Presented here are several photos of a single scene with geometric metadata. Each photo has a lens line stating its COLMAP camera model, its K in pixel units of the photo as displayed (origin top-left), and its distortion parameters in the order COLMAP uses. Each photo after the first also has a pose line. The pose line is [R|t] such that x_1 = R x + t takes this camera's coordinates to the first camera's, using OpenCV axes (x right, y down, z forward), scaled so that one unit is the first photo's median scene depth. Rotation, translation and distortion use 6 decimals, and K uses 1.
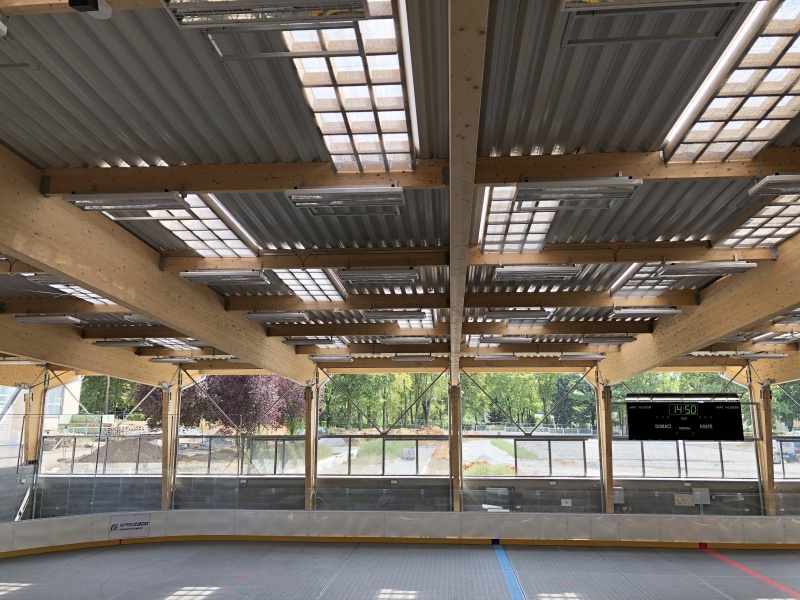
lens RADIAL K [[646.1, 0, 397.9], [0, 646.1, 278.0], [0, 0, 1]] dist [0.006126, -0.002748]
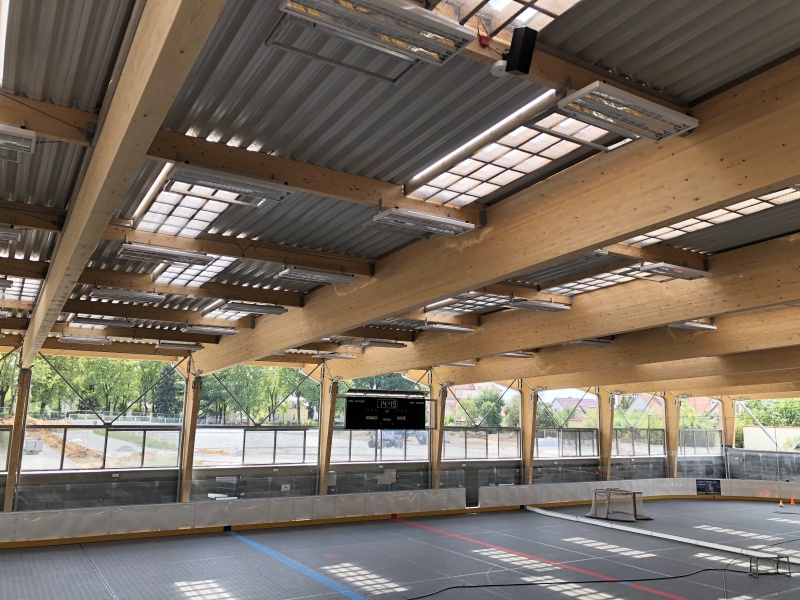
lens RADIAL K [[648.0, 0, 402.8], [0, 648.0, 297.0], [0, 0, 1]] dist [0.077081, -0.098548]
pose [[0.810160, 0.118316, 0.574145, -0.244989], [-0.144064, 0.989568, -0.000639, 0.004130], [-0.568231, -0.082196, 0.818753, 0.018623]]
